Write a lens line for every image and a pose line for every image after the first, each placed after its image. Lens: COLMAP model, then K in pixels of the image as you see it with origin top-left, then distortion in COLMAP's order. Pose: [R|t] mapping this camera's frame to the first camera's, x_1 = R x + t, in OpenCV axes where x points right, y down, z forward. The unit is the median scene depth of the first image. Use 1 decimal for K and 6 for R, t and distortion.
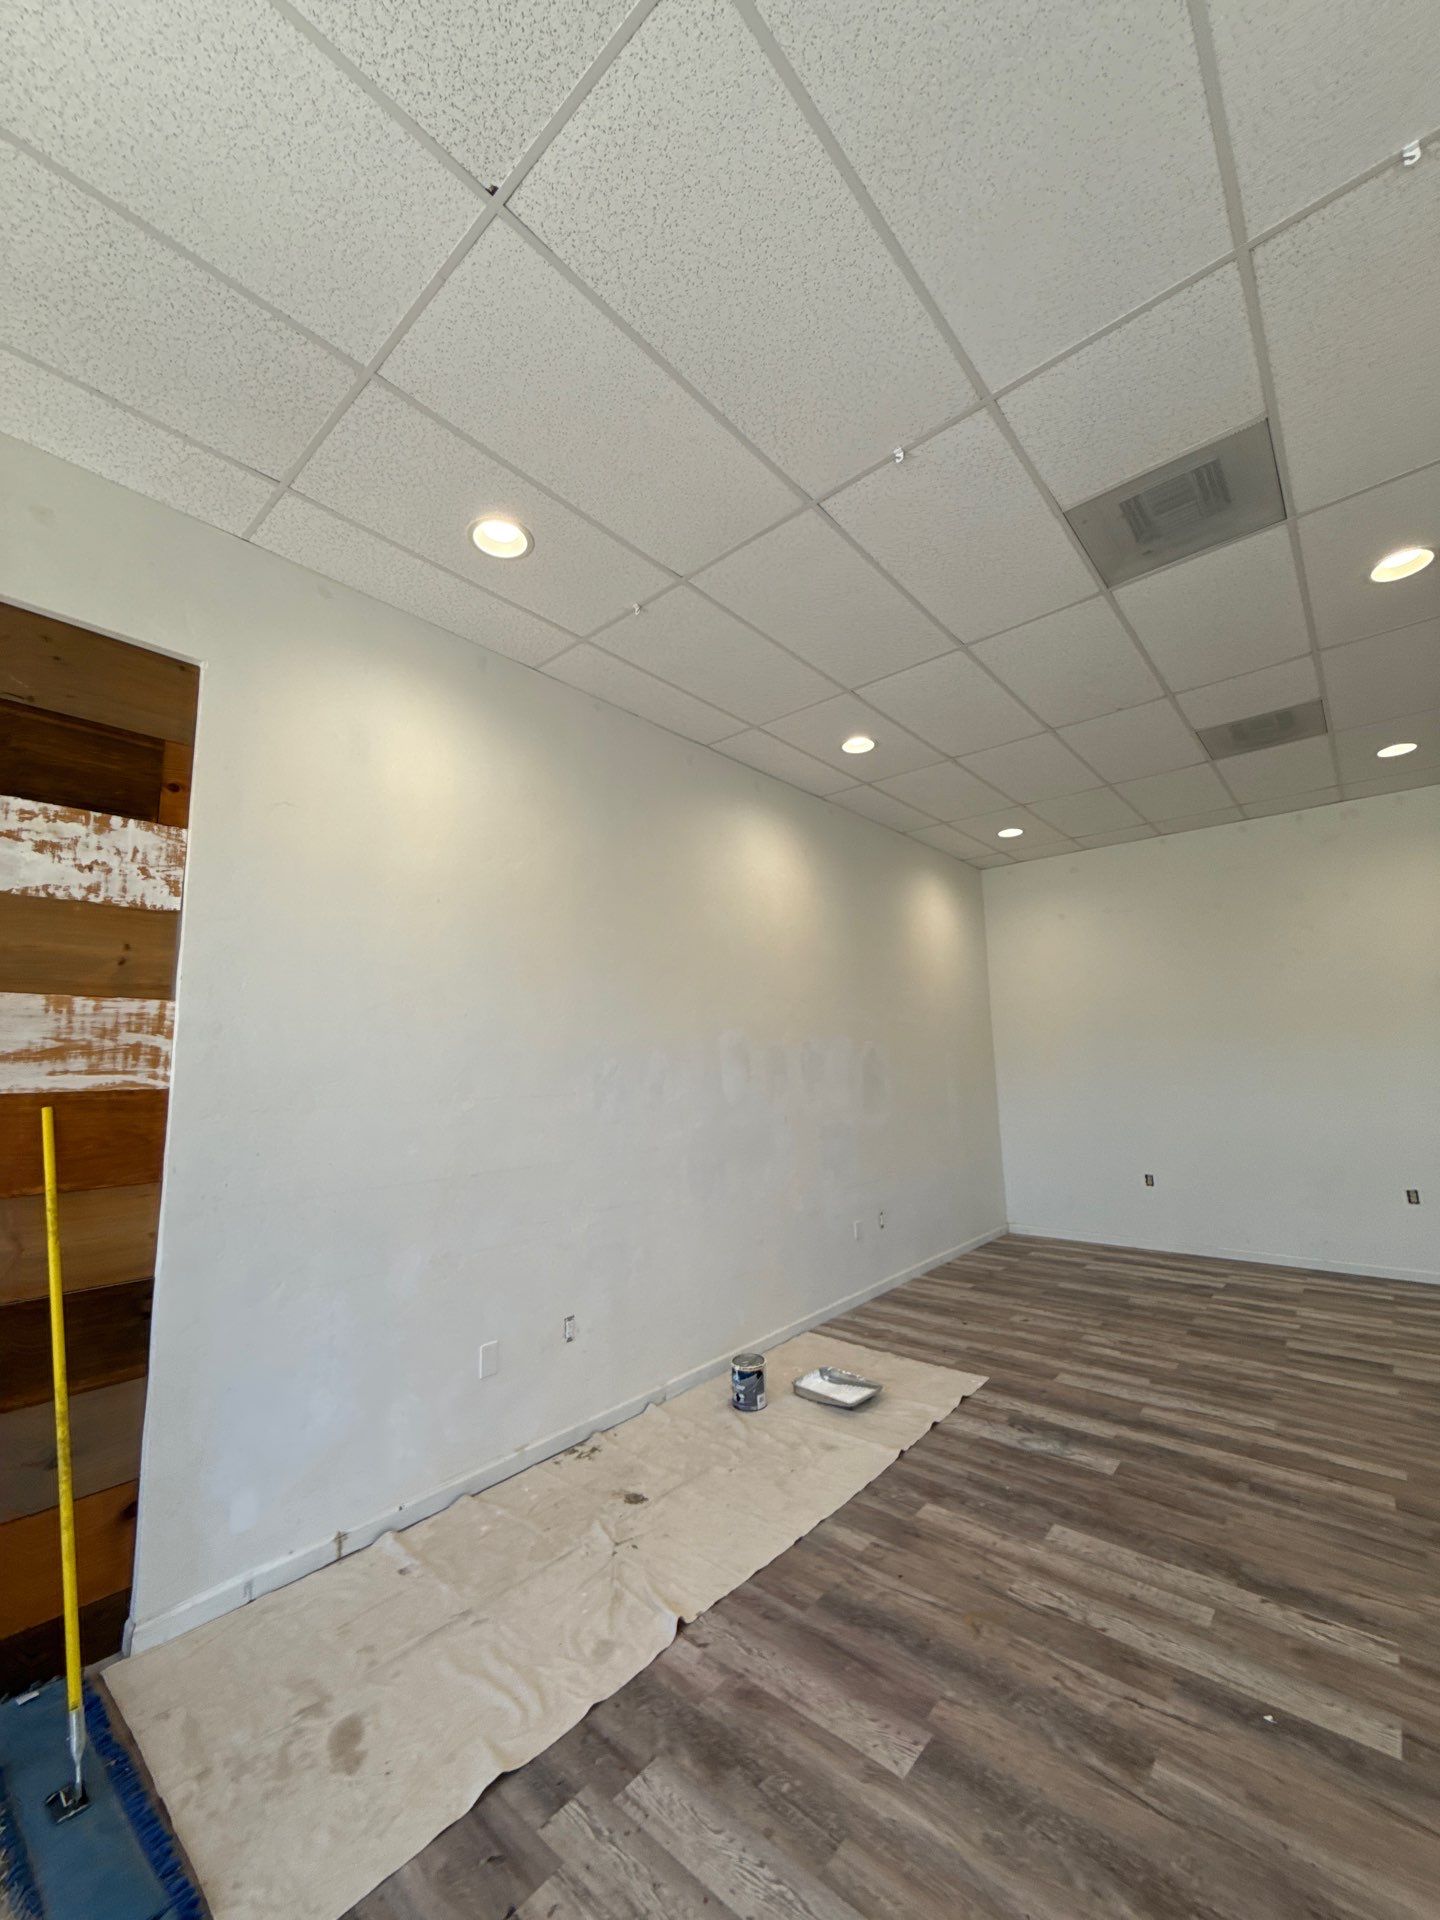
lens RADIAL K [[764.3, 0, 723.4], [0, 764.3, 958.3], [0, 0, 1]] dist [-0.000028, 0.000075]
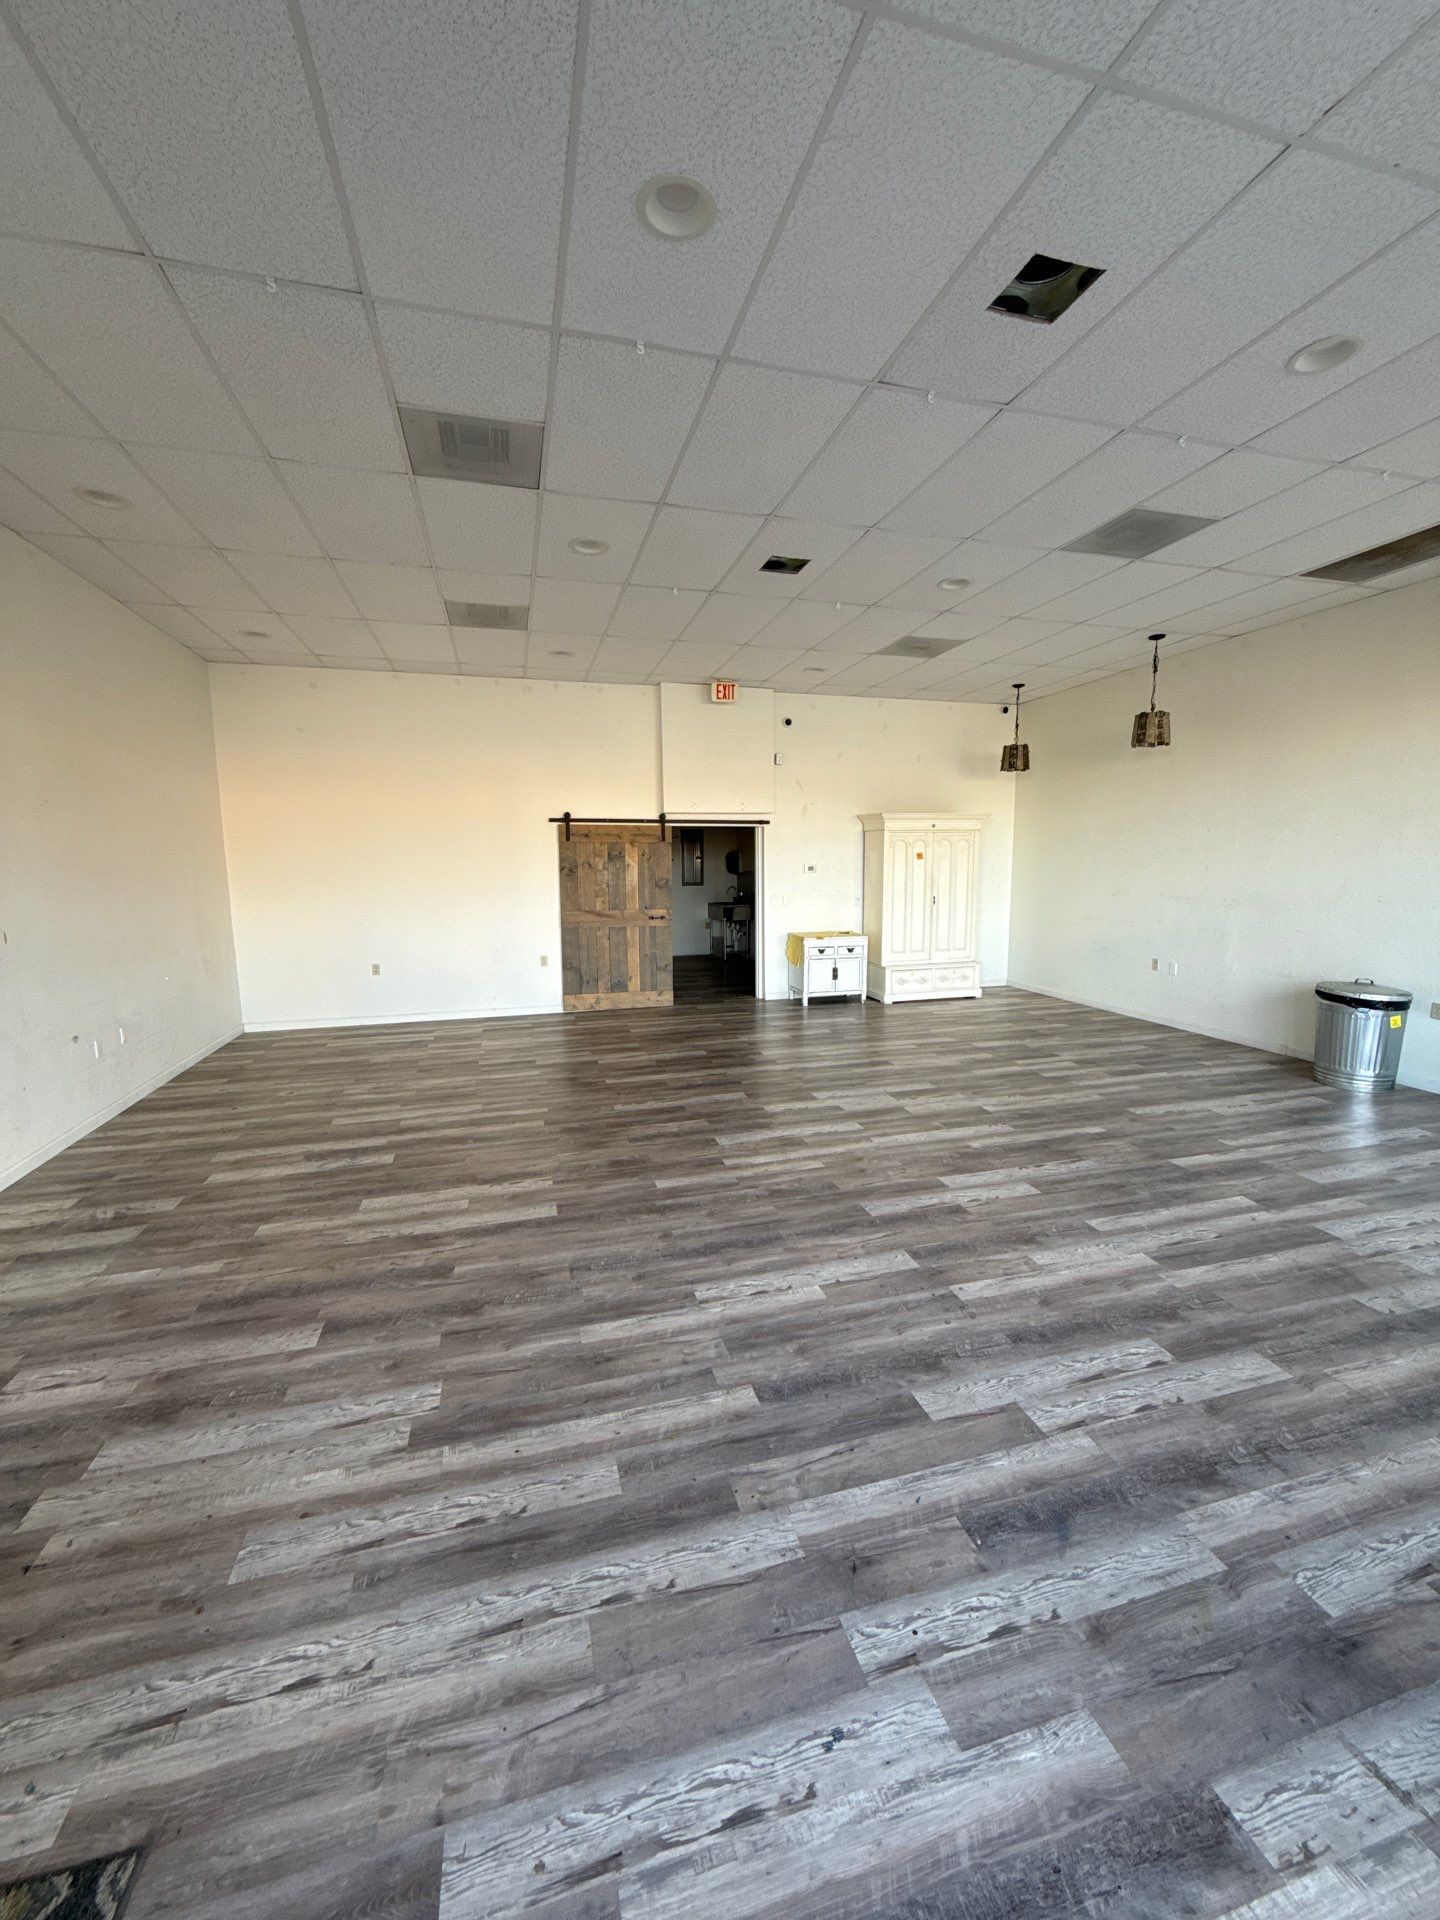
lens RADIAL K [[764.3, 0, 721.9], [0, 764.3, 960.7], [0, 0, 1]] dist [-0.000028, 0.000075]
pose [[0.553592, -0.091134, 0.827787, -0.357829], [-0.118827, 0.975180, 0.186828, -0.032849], [-0.824267, -0.201790, 0.529022, -0.219189]]
